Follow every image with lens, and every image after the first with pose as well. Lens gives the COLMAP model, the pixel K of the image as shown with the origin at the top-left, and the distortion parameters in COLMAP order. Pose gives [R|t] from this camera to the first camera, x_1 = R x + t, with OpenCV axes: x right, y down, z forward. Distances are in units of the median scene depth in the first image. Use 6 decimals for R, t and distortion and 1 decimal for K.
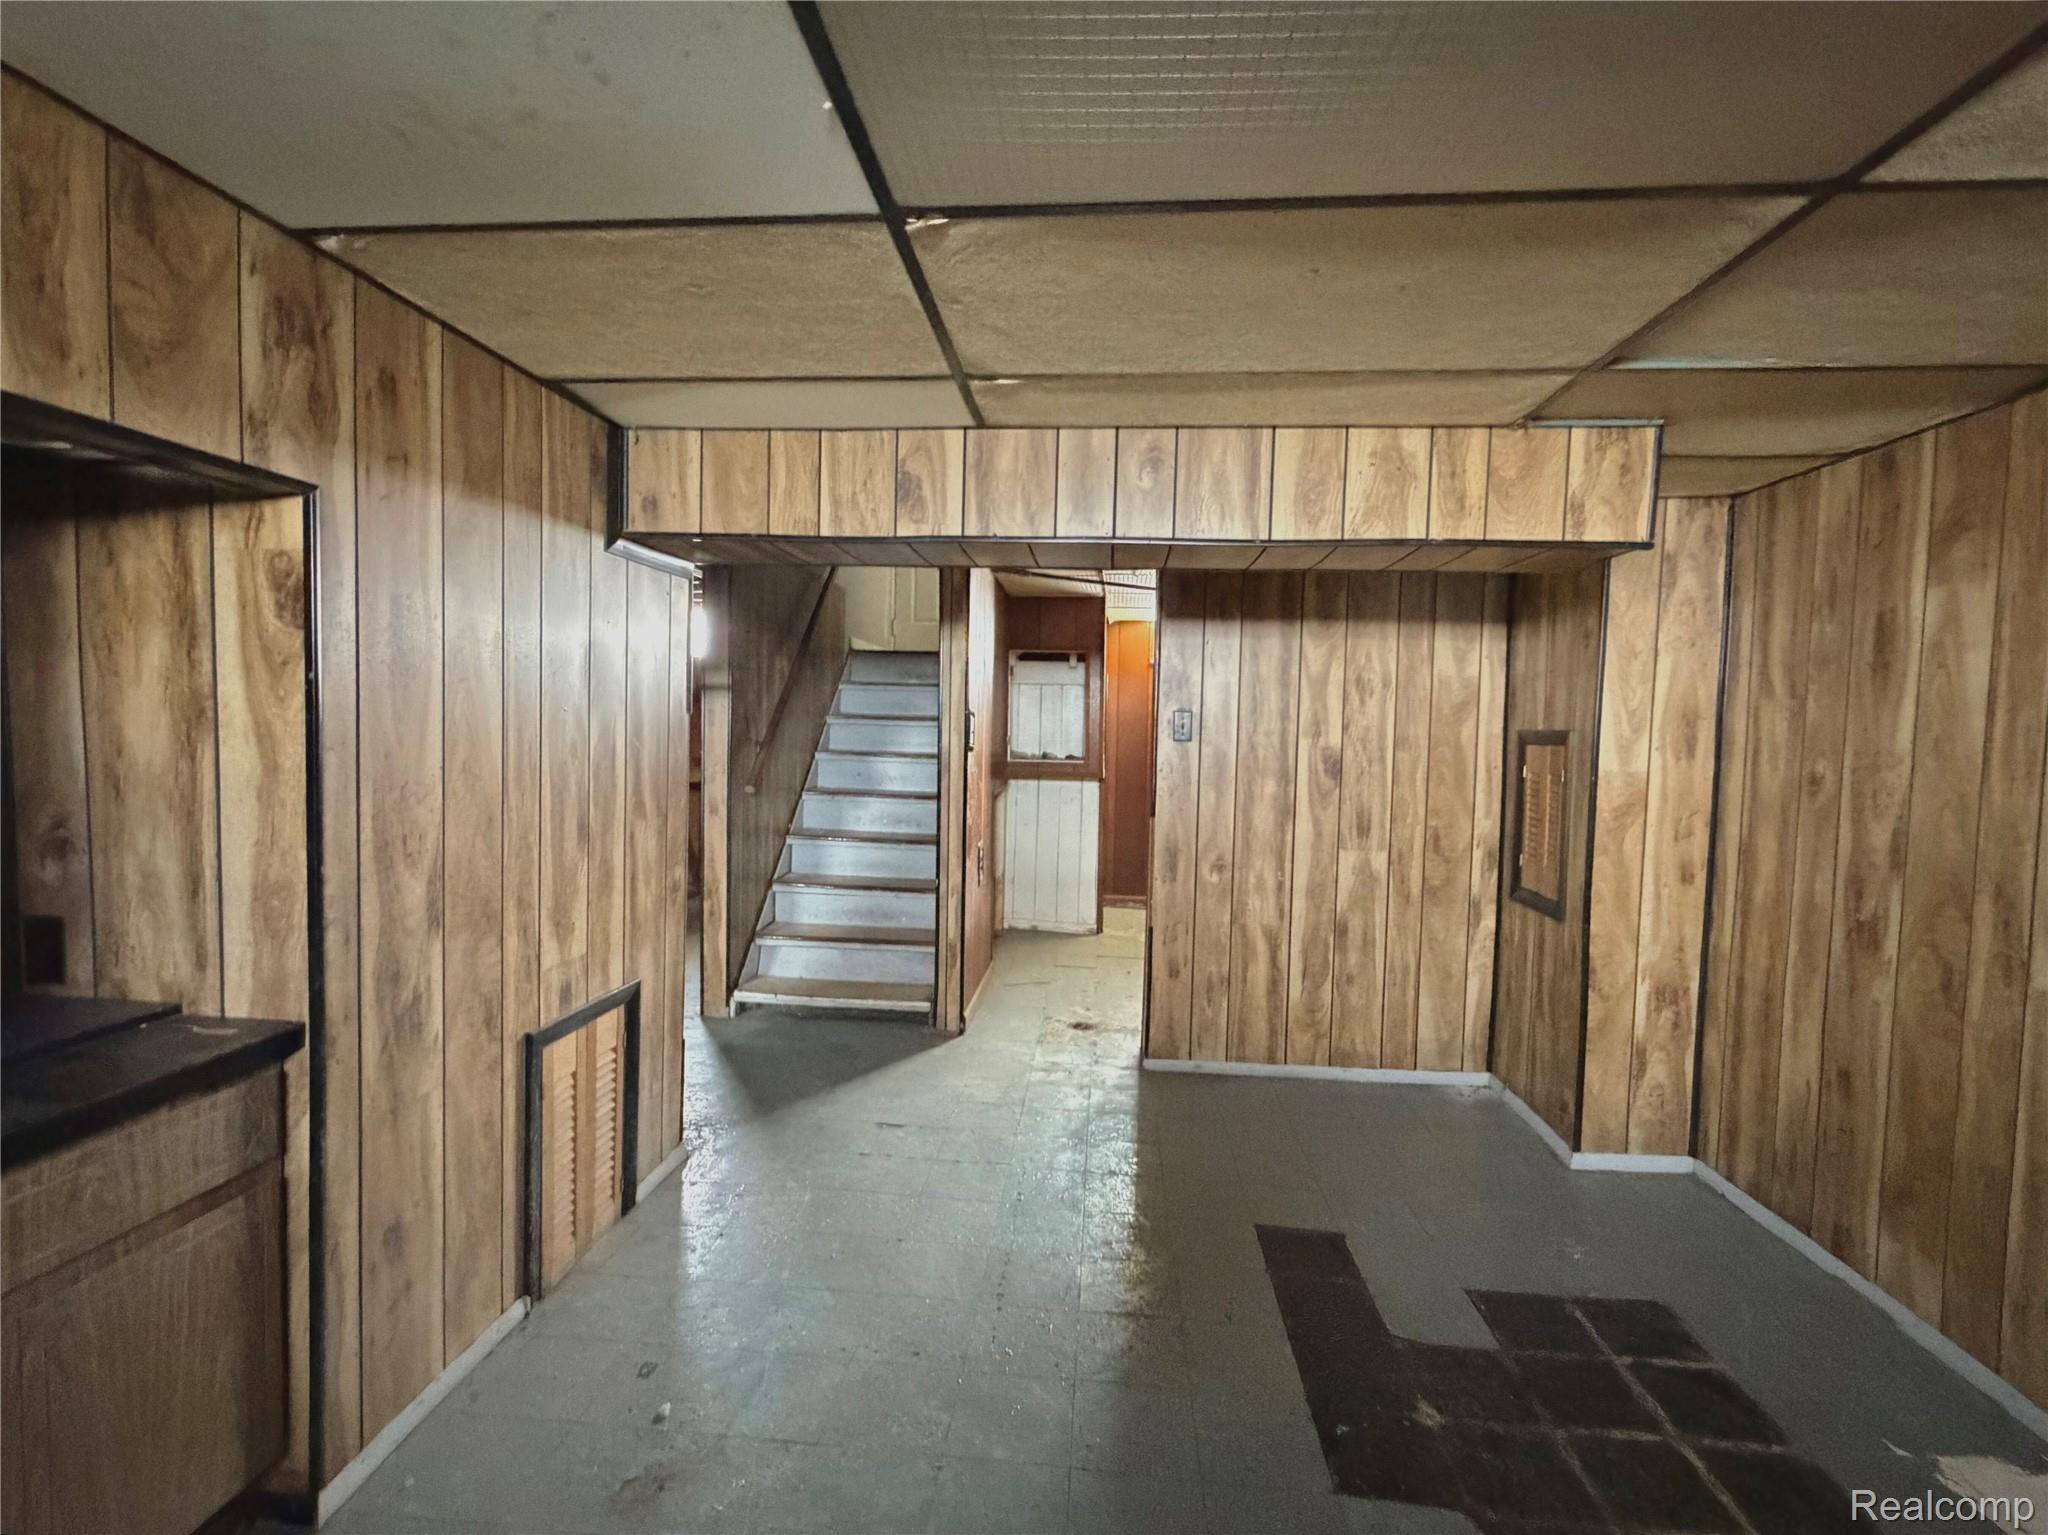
lens RADIAL K [[935.1, 0, 1024.0], [0, 935.1, 767.5], [0, 0, 1]] dist [0.002036, -0.000320]
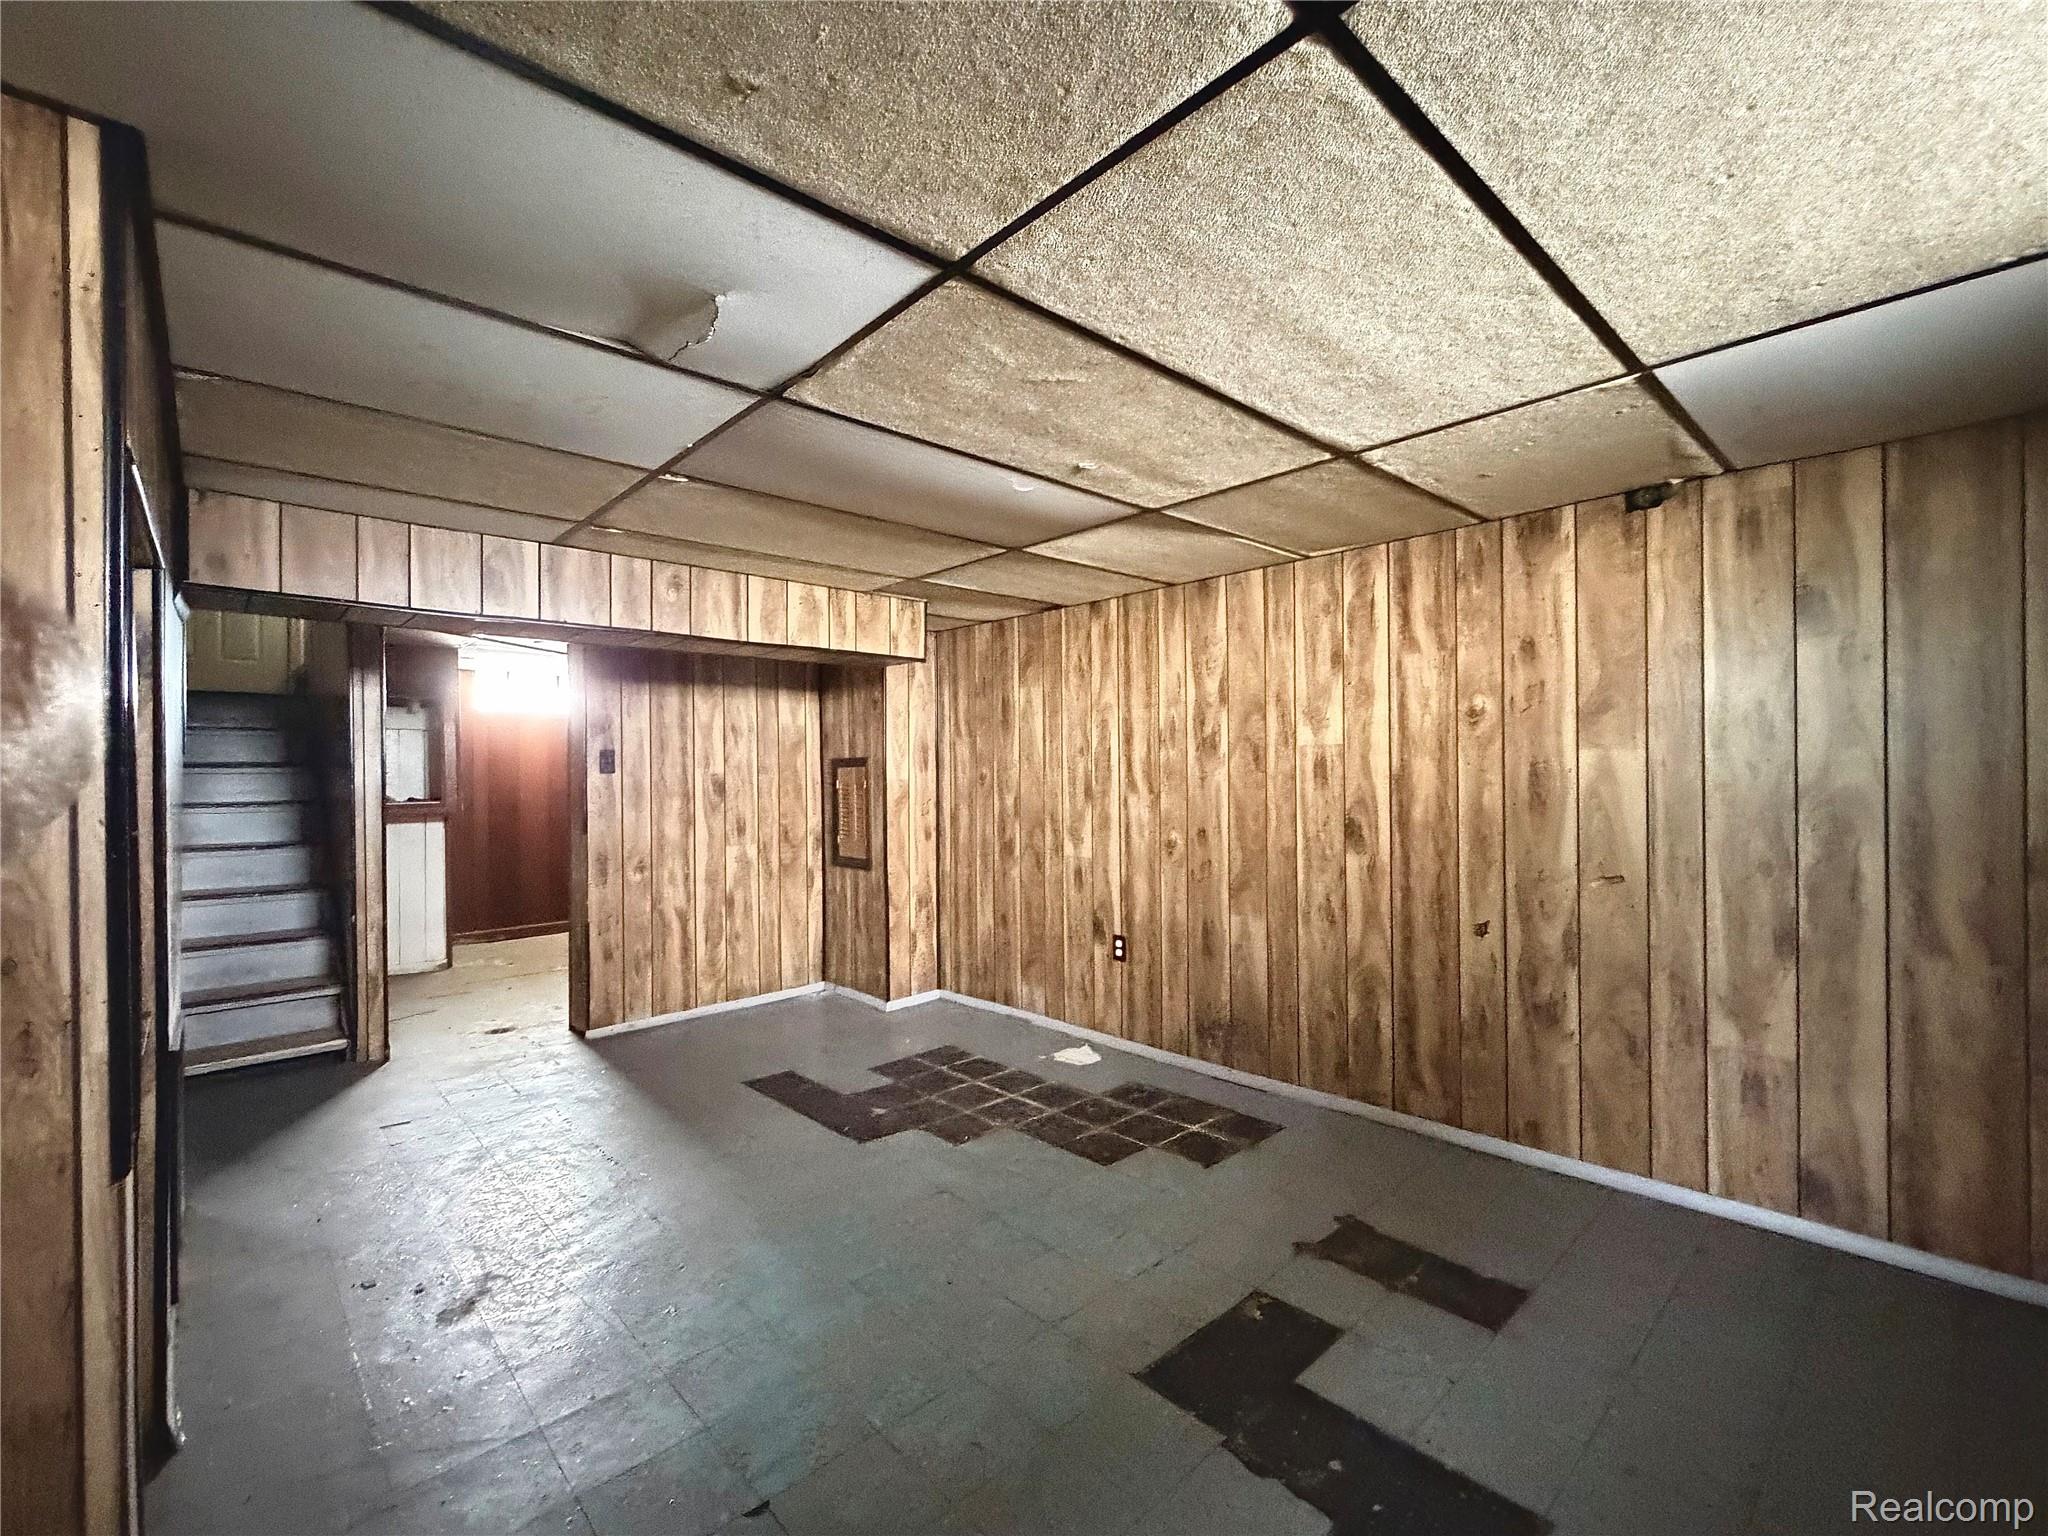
lens RADIAL K [[935.1, 0, 1024.0], [0, 935.1, 768.0], [0, 0, 1]] dist [0.002036, -0.000320]
pose [[0.663222, -0.026129, 0.747967, -0.472679], [0.064030, 0.997707, -0.021922, 0.033704], [-0.745679, 0.062431, 0.663374, -0.320359]]
